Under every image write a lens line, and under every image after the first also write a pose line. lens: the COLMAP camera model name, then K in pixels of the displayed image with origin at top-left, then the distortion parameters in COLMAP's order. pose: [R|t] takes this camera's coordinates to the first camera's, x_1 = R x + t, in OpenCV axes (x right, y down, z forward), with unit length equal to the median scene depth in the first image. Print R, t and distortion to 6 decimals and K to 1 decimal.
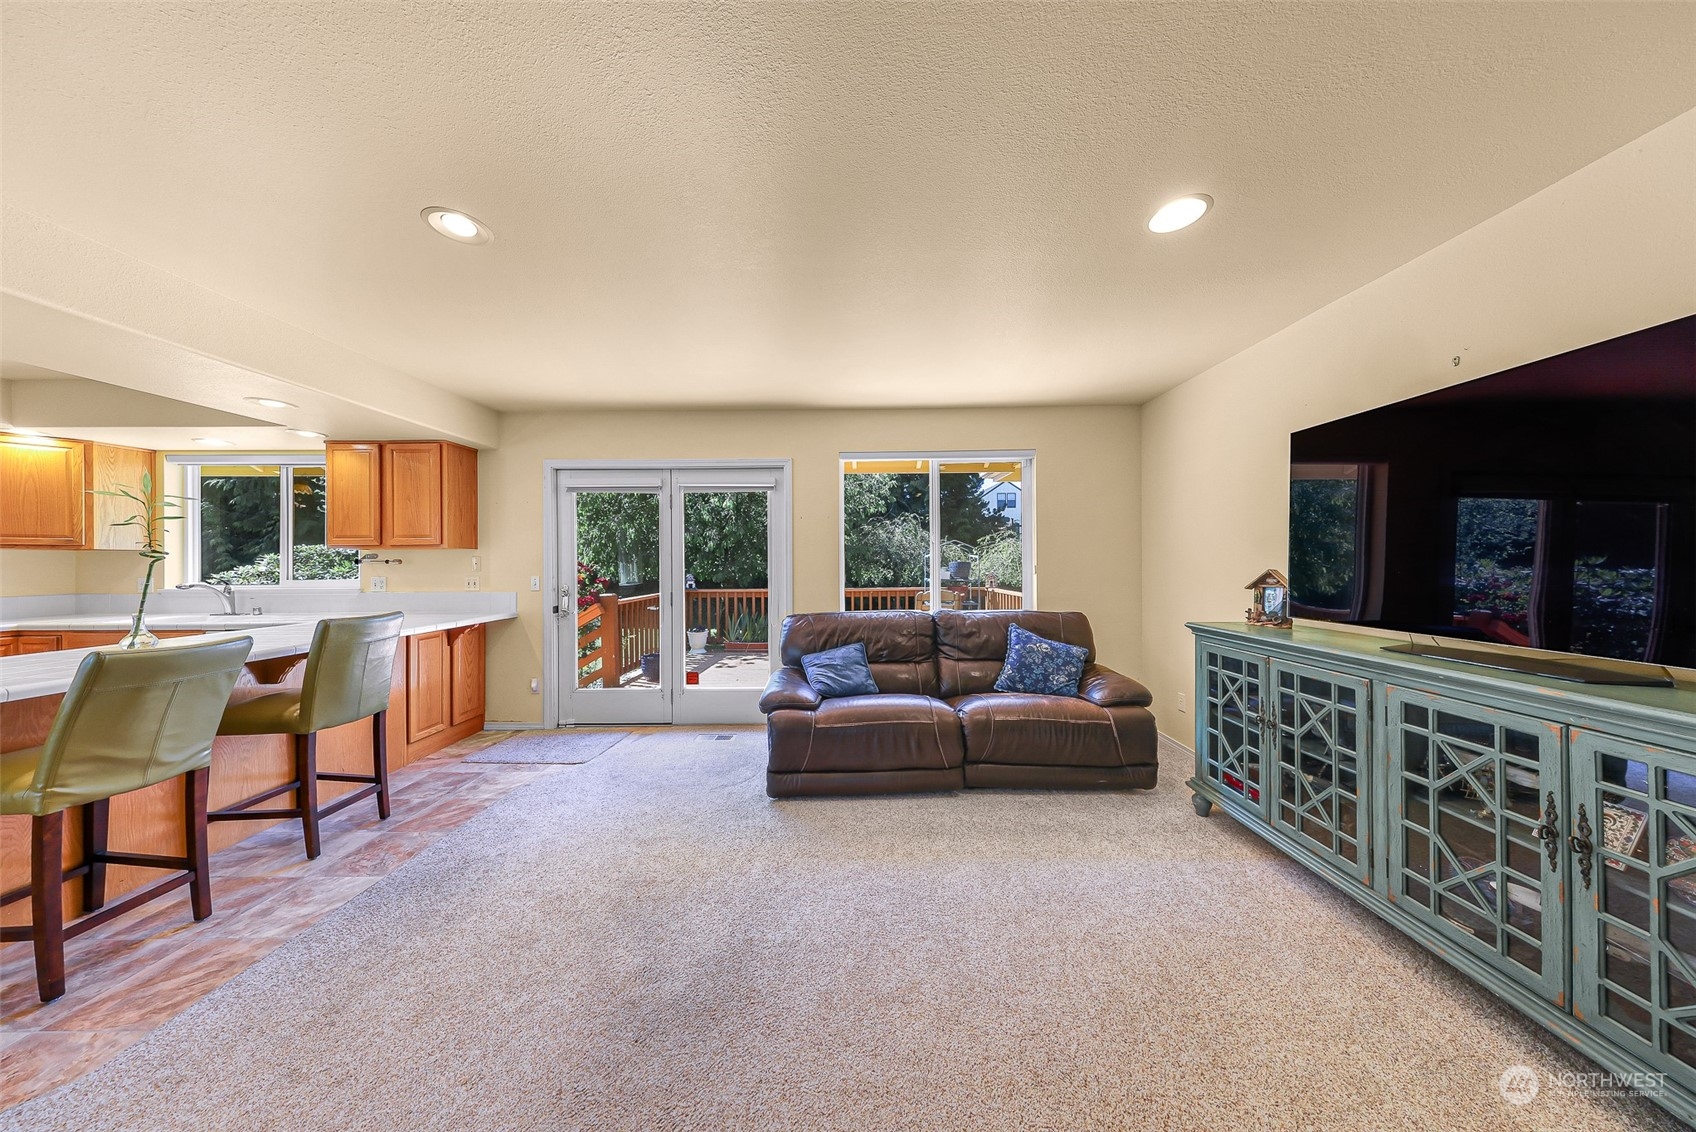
lens RADIAL K [[491.3, 0, 842.1], [0, 491.3, 561.2], [0, 0, 1]] dist [0.009842, -0.000115]
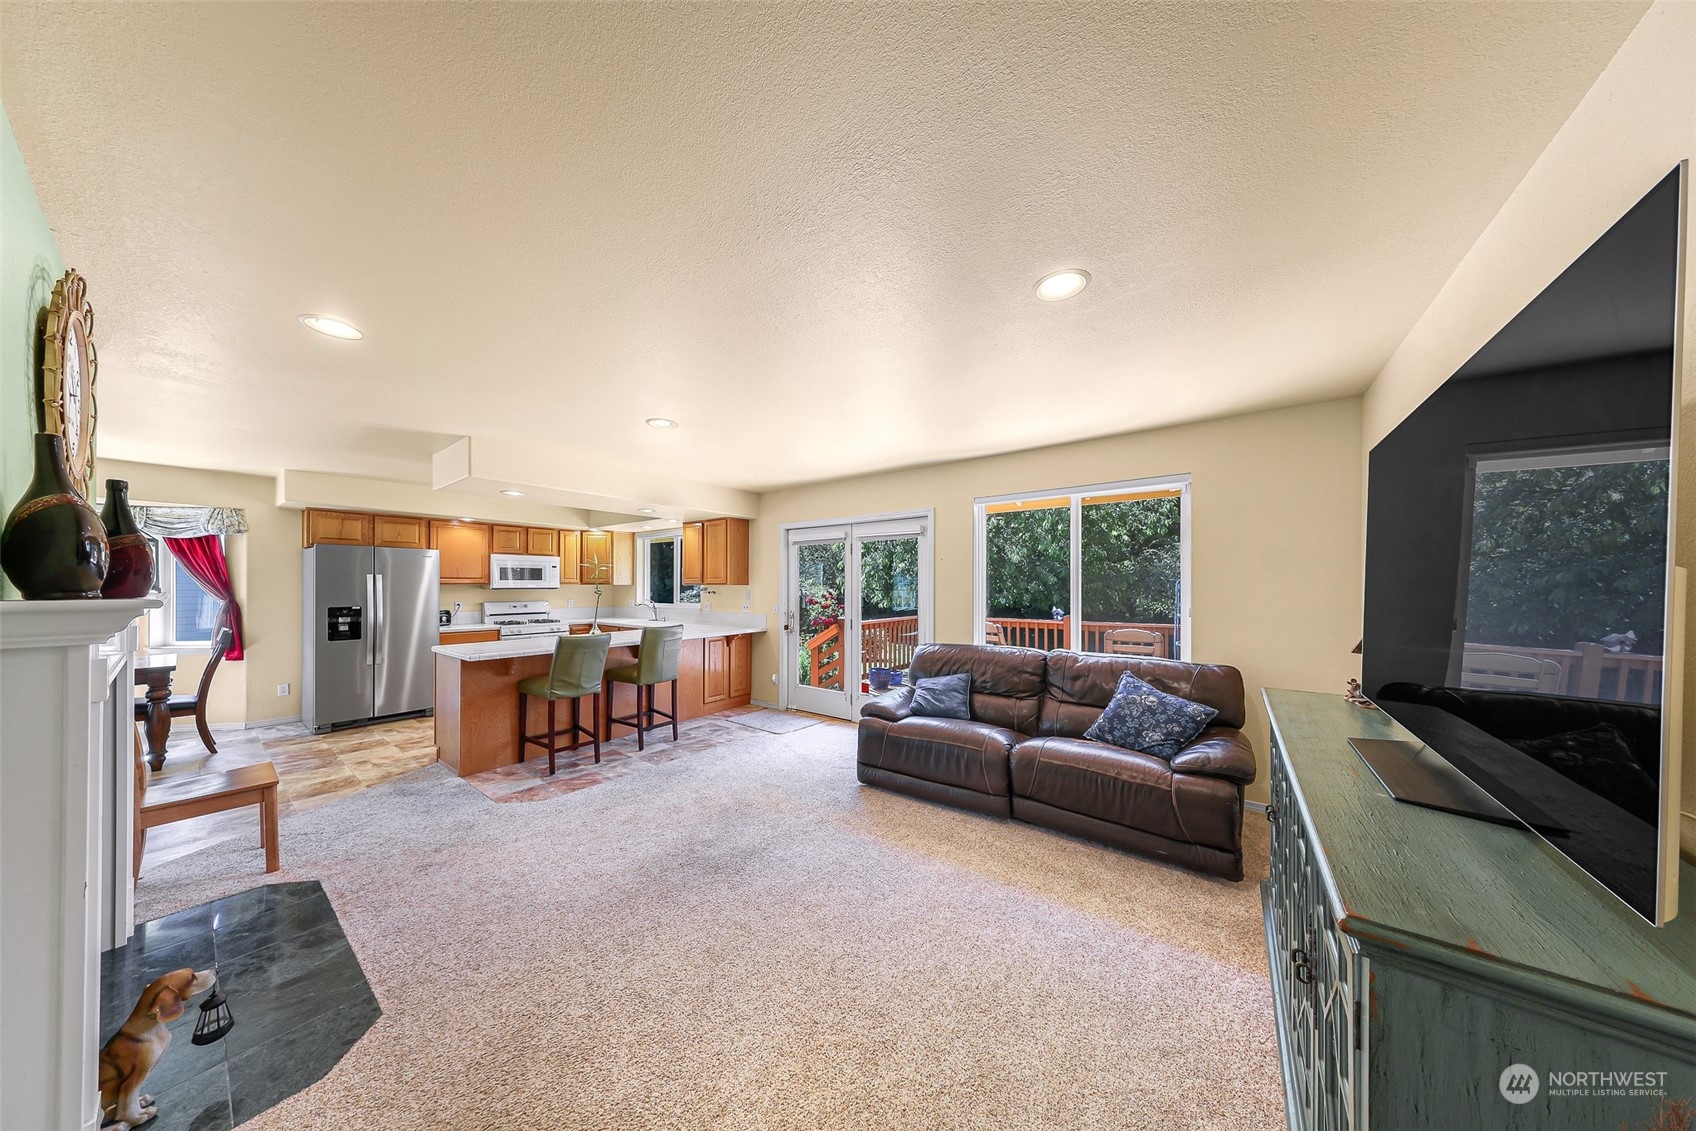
lens RADIAL K [[491.3, 0, 855.0], [0, 491.3, 581.4], [0, 0, 1]] dist [0.009842, -0.000115]
pose [[0.815780, 0.002169, -0.578358, 0.471817], [-0.006136, 0.999969, -0.004906, -0.034923], [0.578330, 0.007551, 0.815768, -0.054312]]
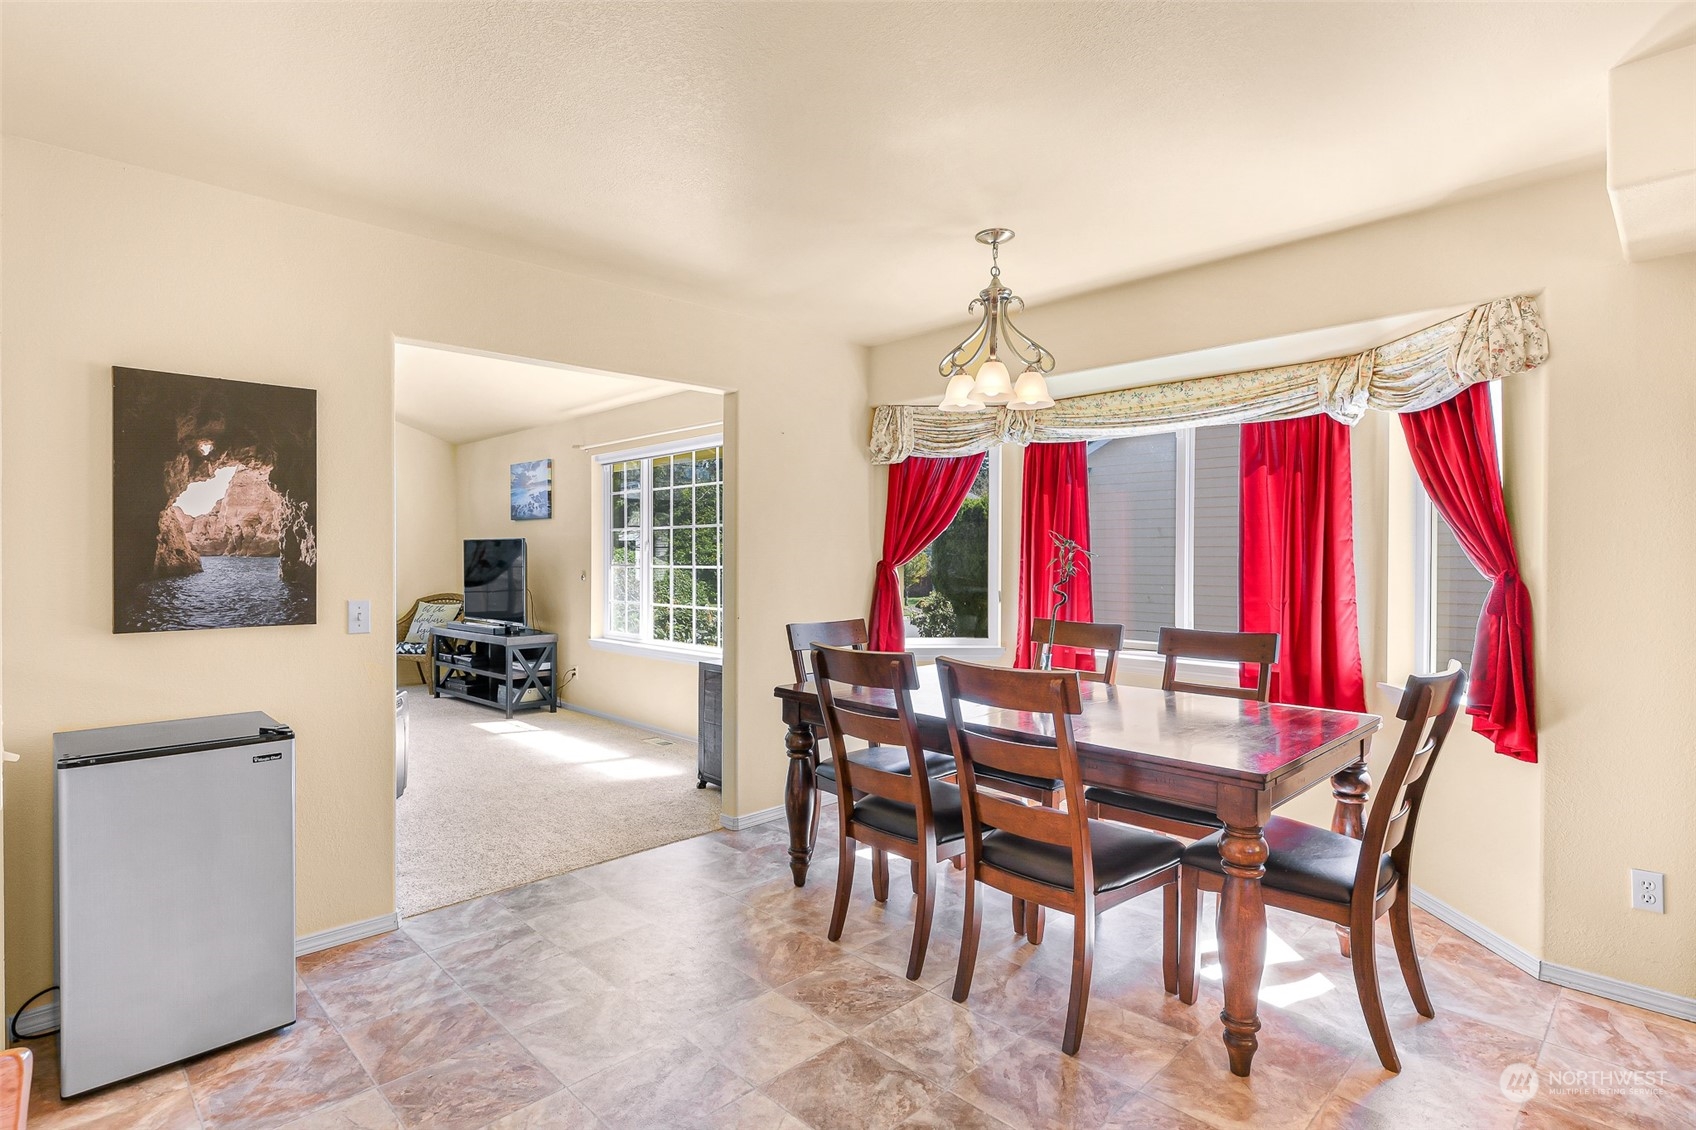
lens RADIAL K [[845.1, 0, 835.5], [0, 845.1, 561.4], [0, 0, 1]] dist [-0.003993, -0.000950]
pose [[-0.707583, 0.012115, -0.706527, -0.773119], [0.005416, 0.999917, 0.011722, -0.002931], [0.706610, 0.004468, -0.707589, 0.187211]]
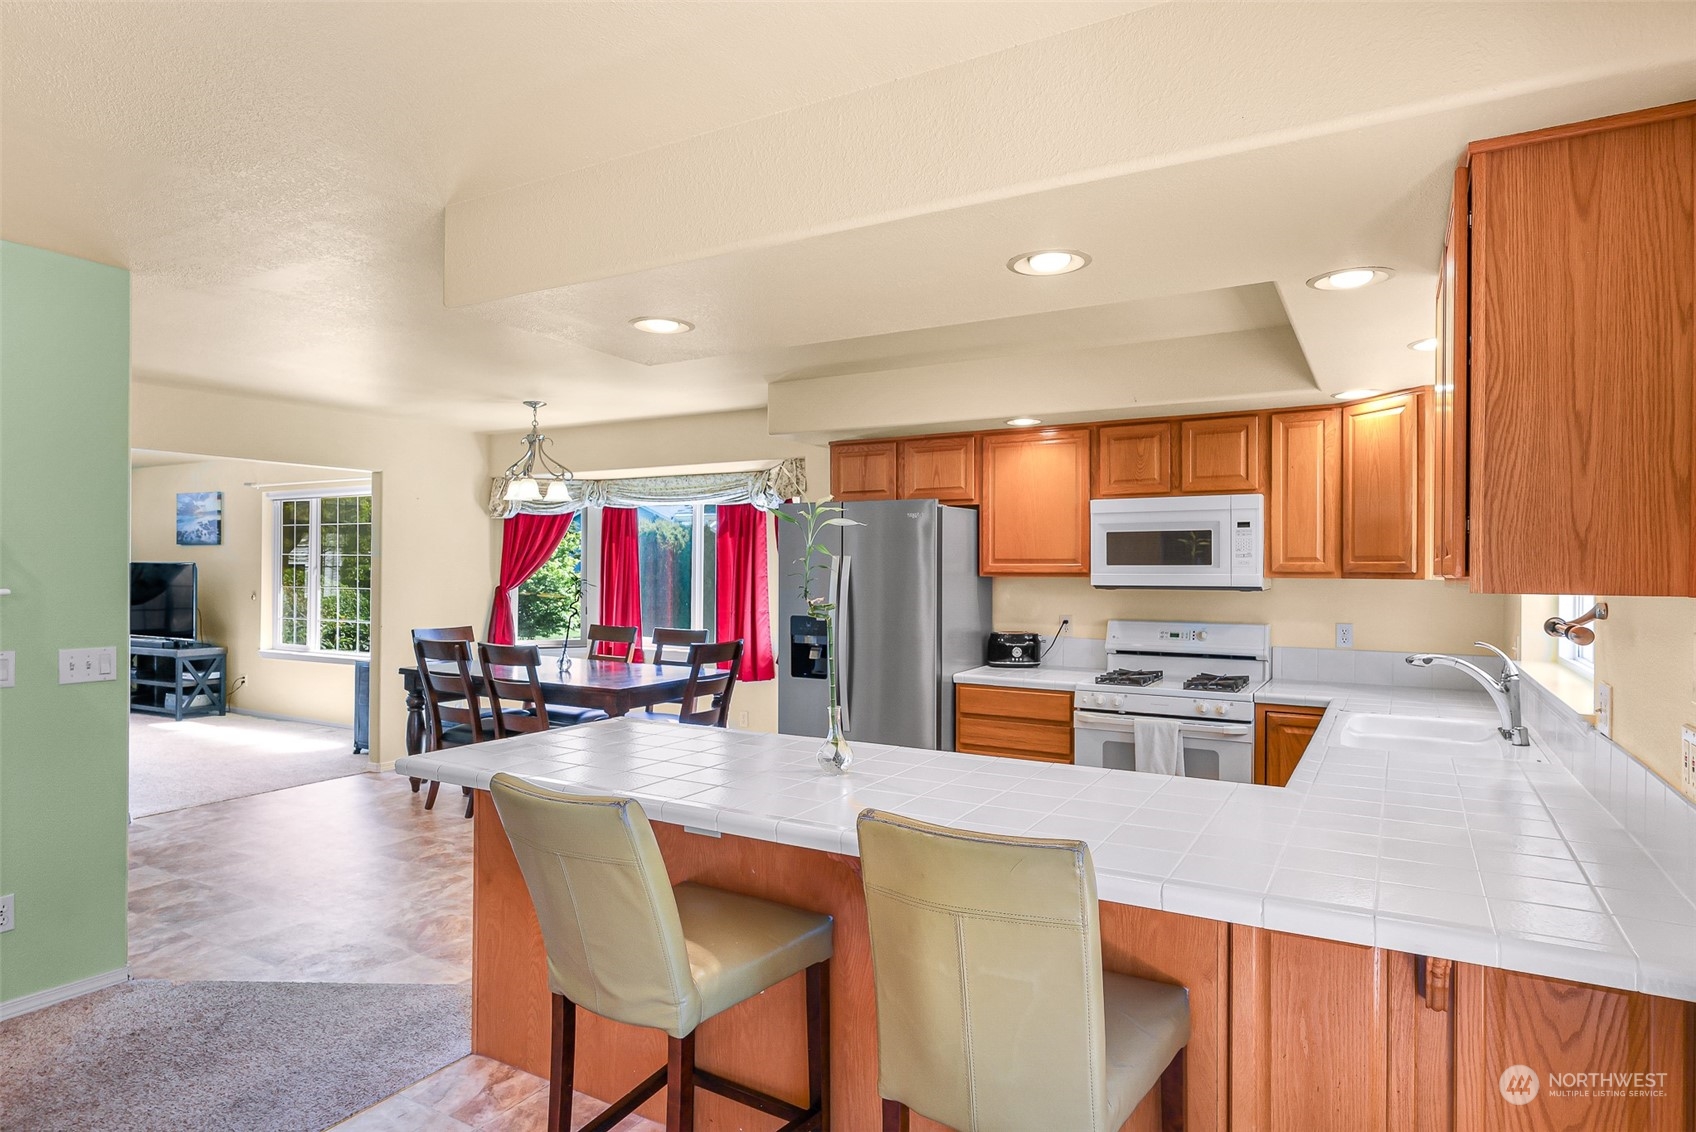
lens RADIAL K [[954.7, 0, 847.6], [0, 954.7, 568.7], [0, 0, 1]] dist [0.006050, -0.000072]
pose [[-0.484230, 0.004706, -0.874928, -0.269804], [-0.002370, 0.999975, 0.006691, -0.043672], [0.874937, 0.005313, -0.484207, 1.023333]]
